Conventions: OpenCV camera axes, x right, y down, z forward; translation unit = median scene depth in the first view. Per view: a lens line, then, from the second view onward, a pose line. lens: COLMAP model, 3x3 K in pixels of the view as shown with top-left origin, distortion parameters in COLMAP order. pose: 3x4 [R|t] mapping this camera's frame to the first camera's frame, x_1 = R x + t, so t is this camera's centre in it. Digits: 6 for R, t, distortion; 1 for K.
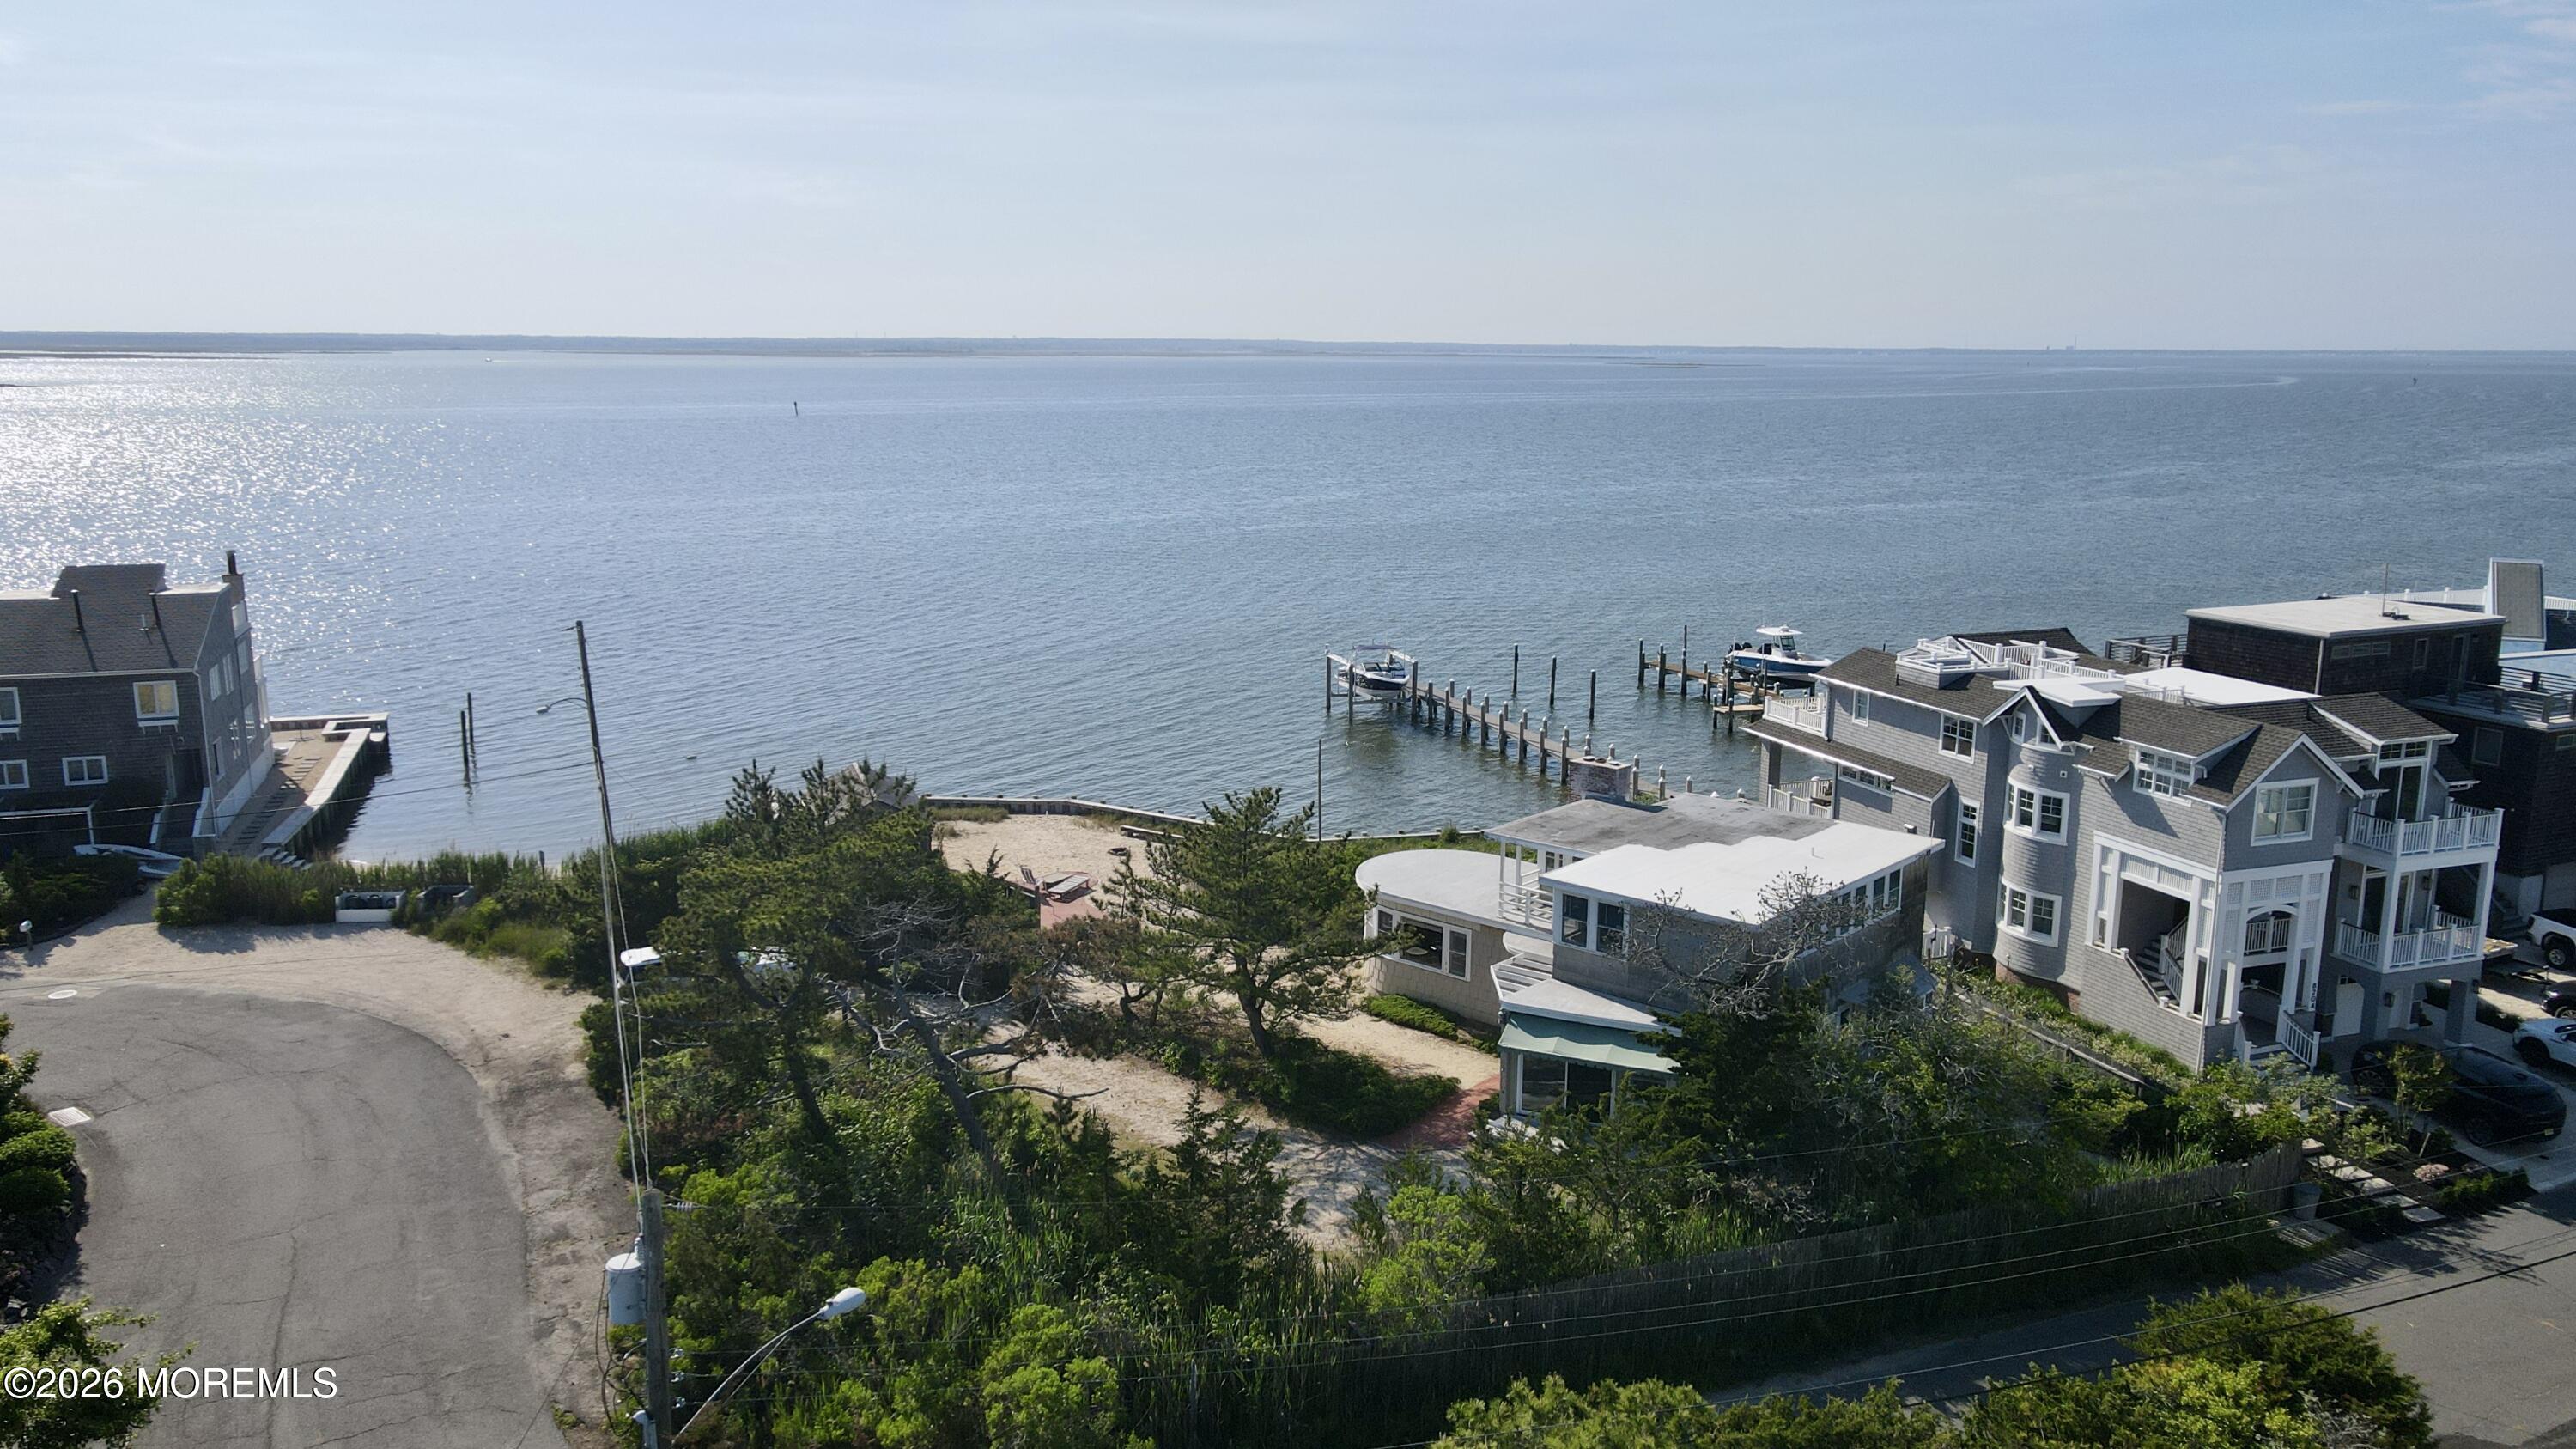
lens RADIAL K [[1860.5, 0, 1280.1], [0, 1860.5, 724.2], [0, 0, 1]] dist [-0.003549, 0.036059]
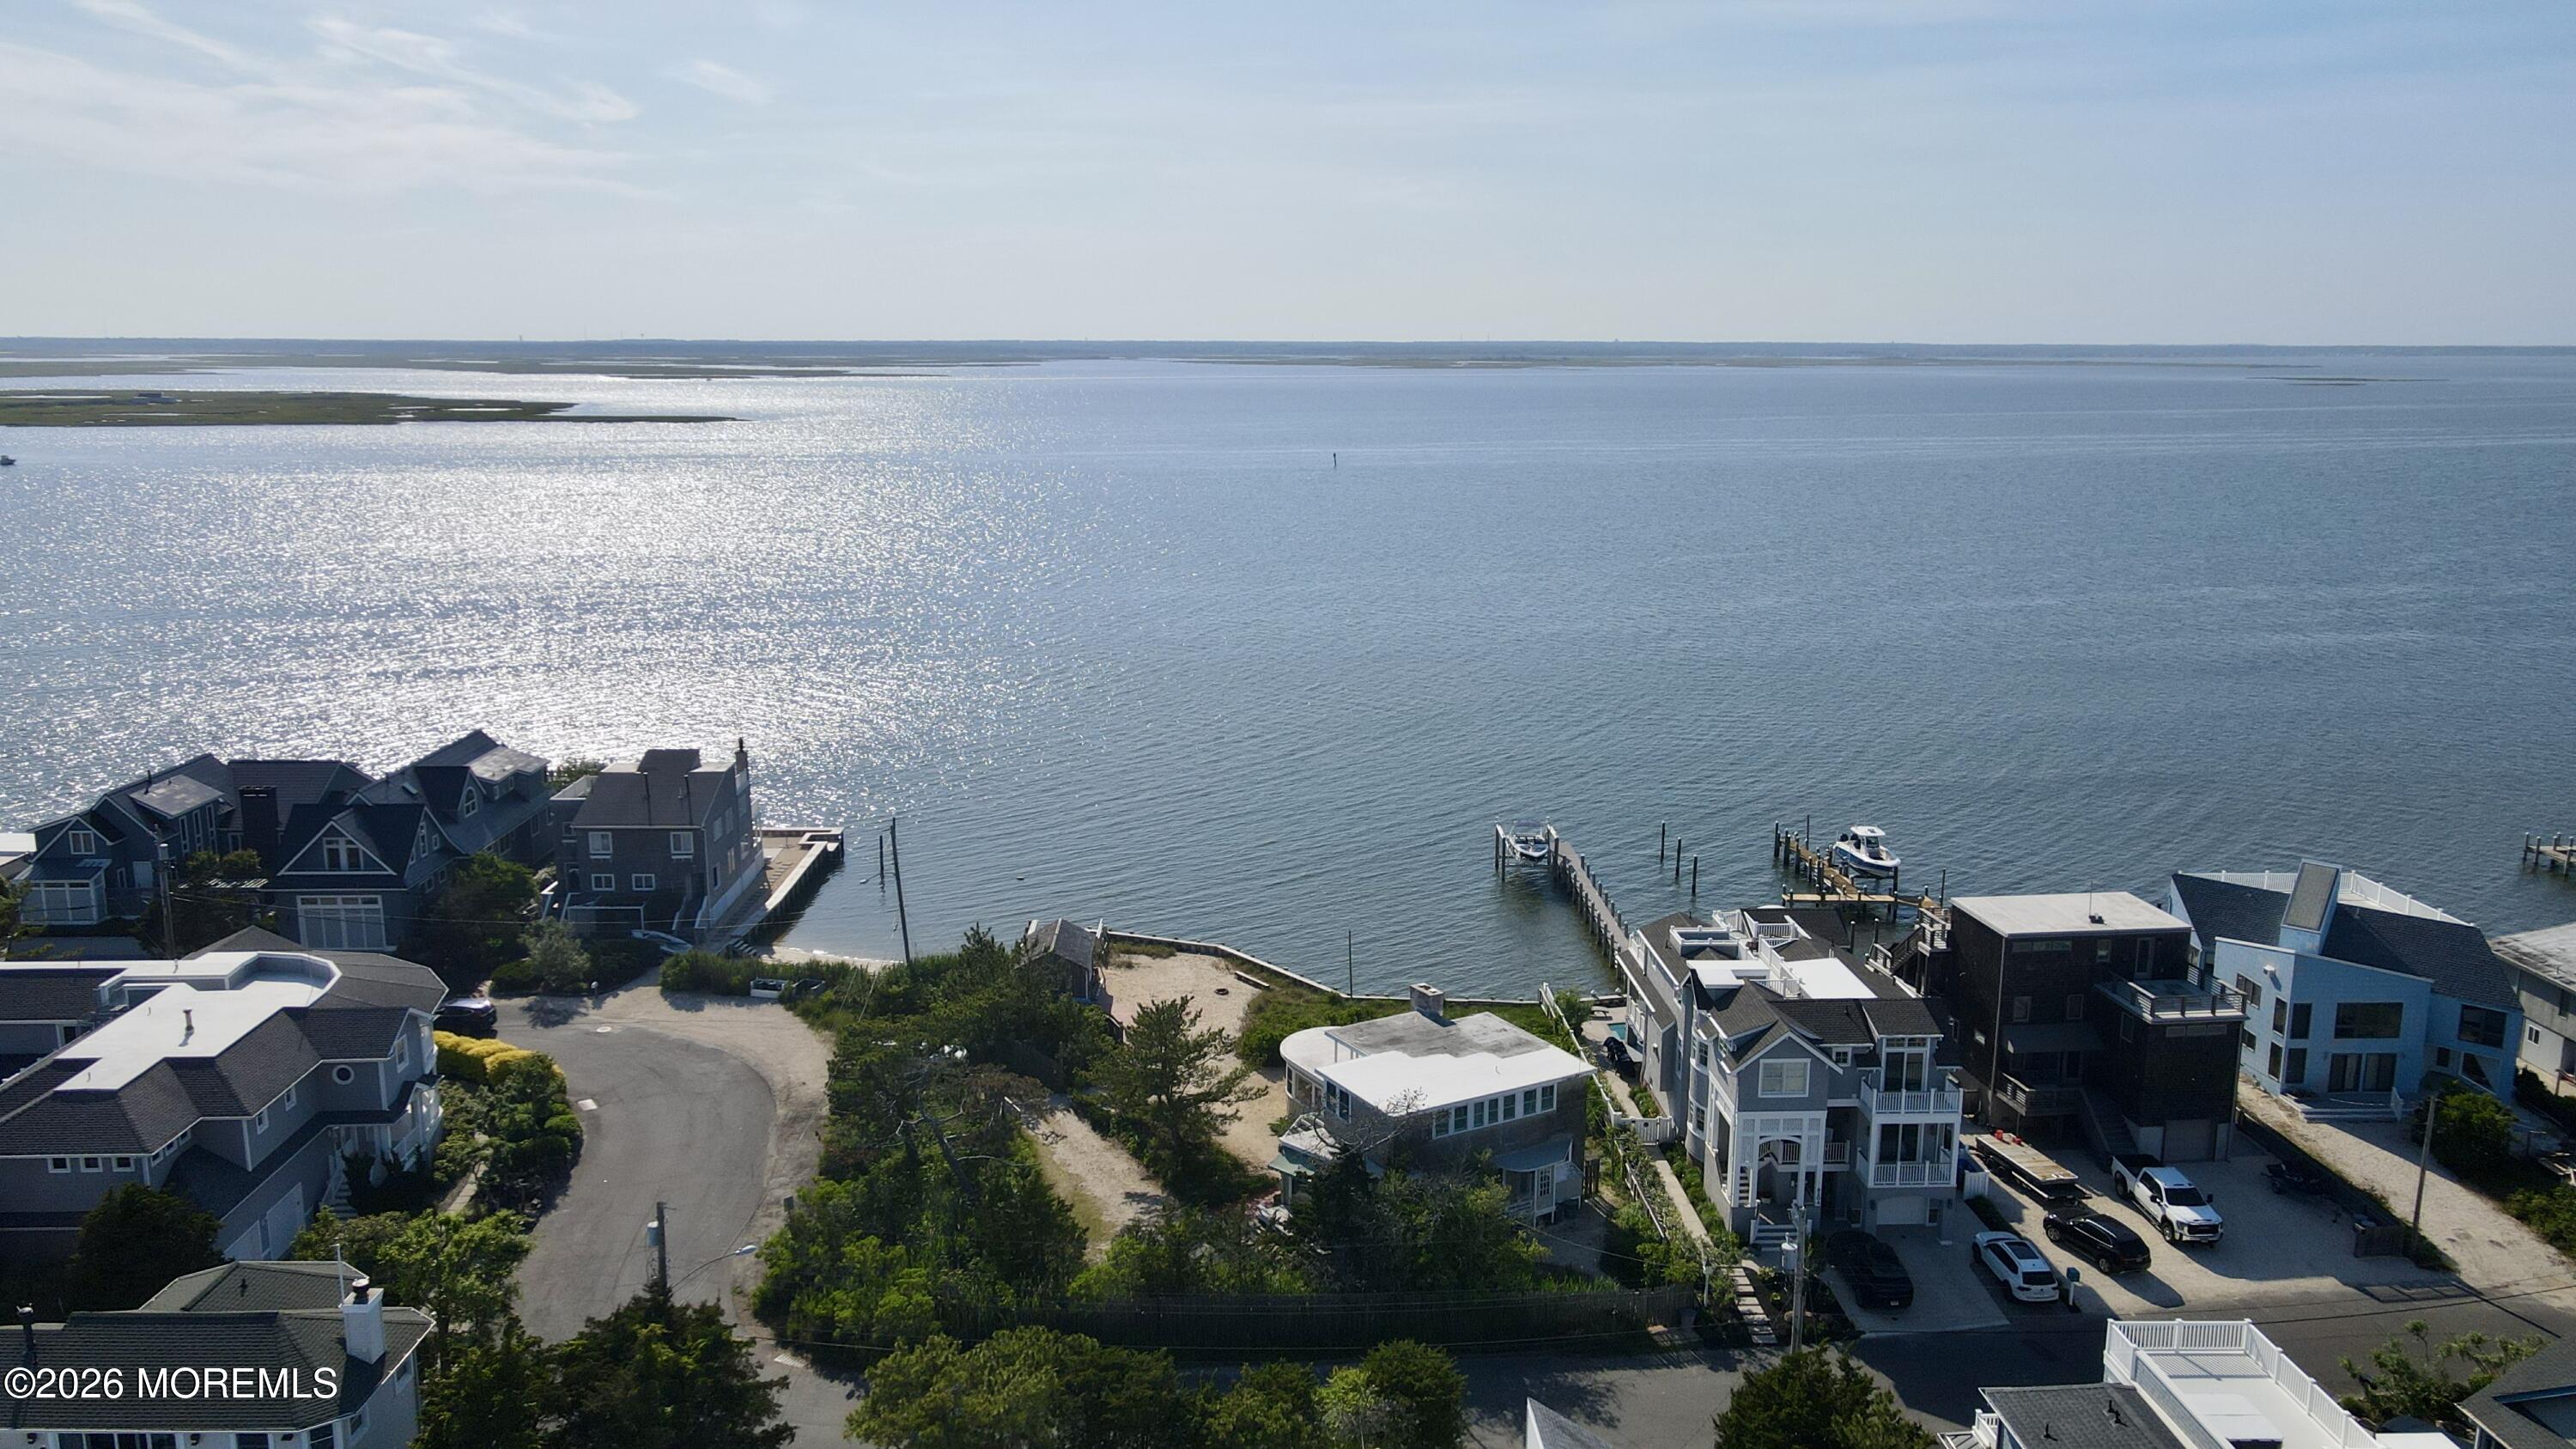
lens RADIAL K [[1867.4, 0, 1301.0], [0, 1867.4, 720.2], [0, 0, 1]] dist [-0.008805, 0.055923]
pose [[0.953609, 0.057735, -0.295461, 0.533846], [-0.058248, 0.998277, 0.007073, -0.215451], [0.295361, 0.010465, 0.955329, -0.558412]]
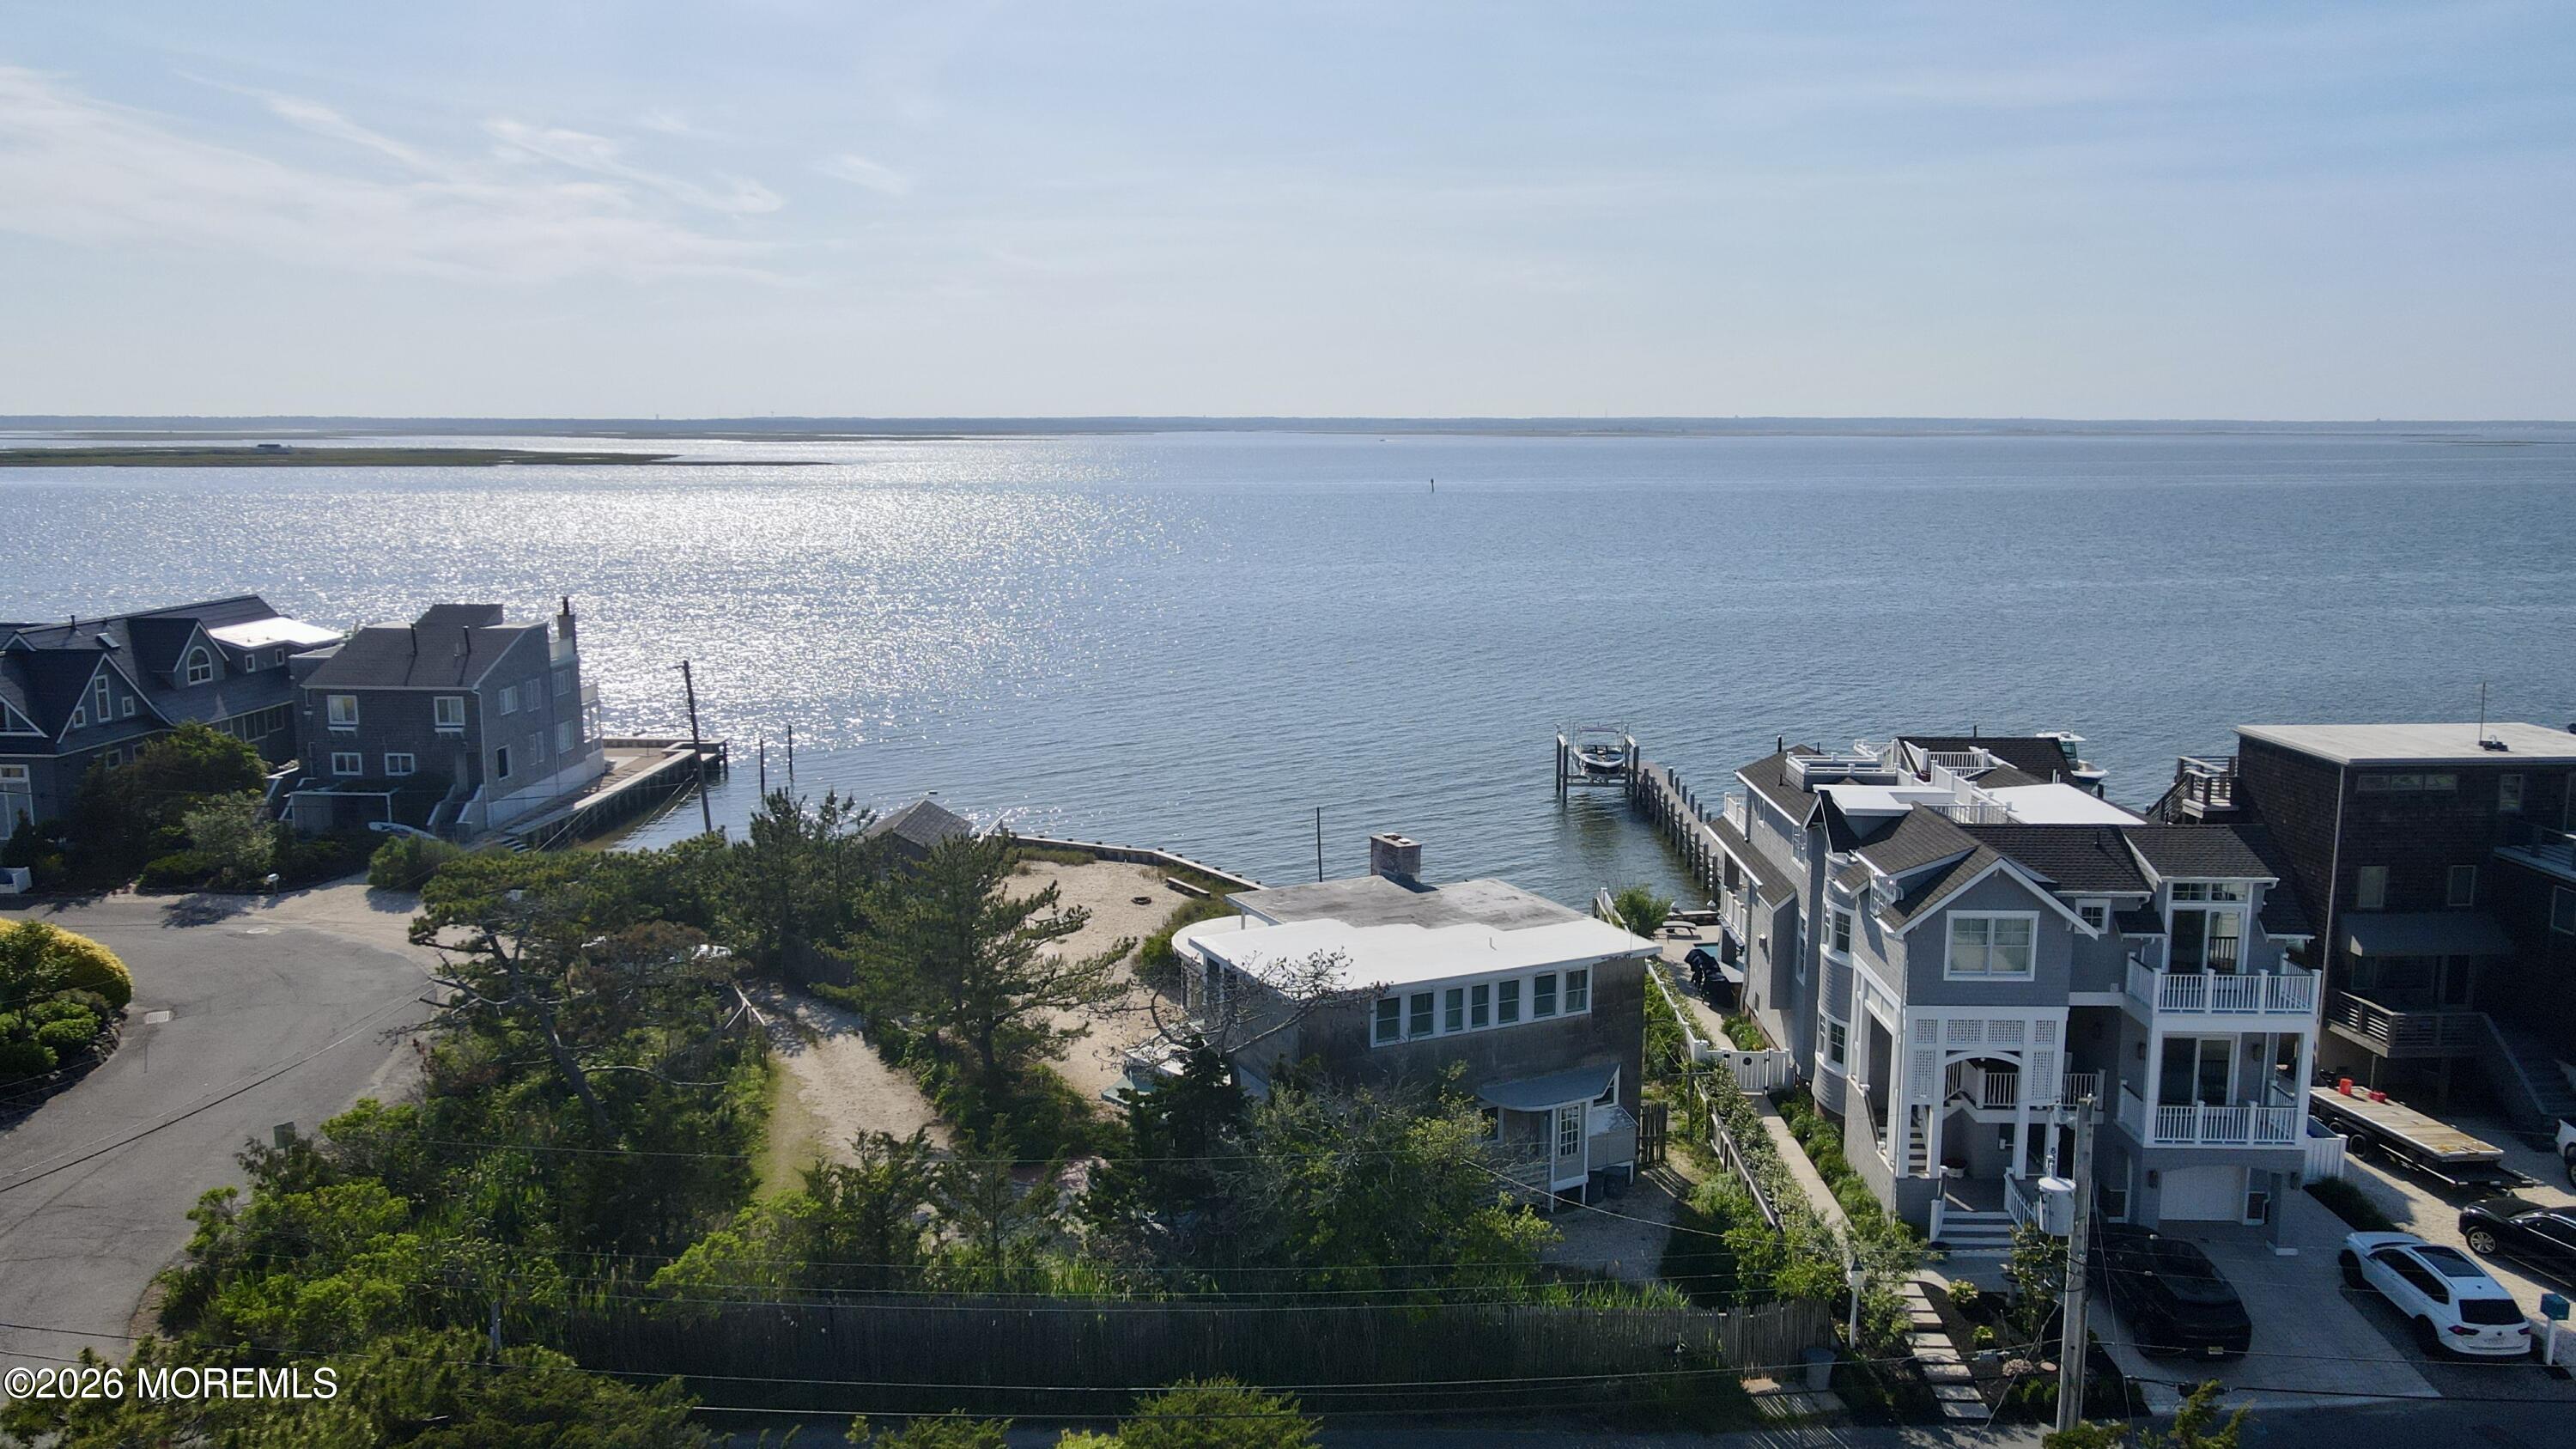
lens RADIAL K [[1862.8, 0, 1304.2], [0, 1862.8, 723.2], [0, 0, 1]] dist [0.015761, 0.000774]
pose [[0.933401, 0.053080, -0.354887, 0.485319], [-0.068113, 0.997227, -0.029994, -0.008591], [0.352311, 0.052169, 0.934428, 0.044778]]
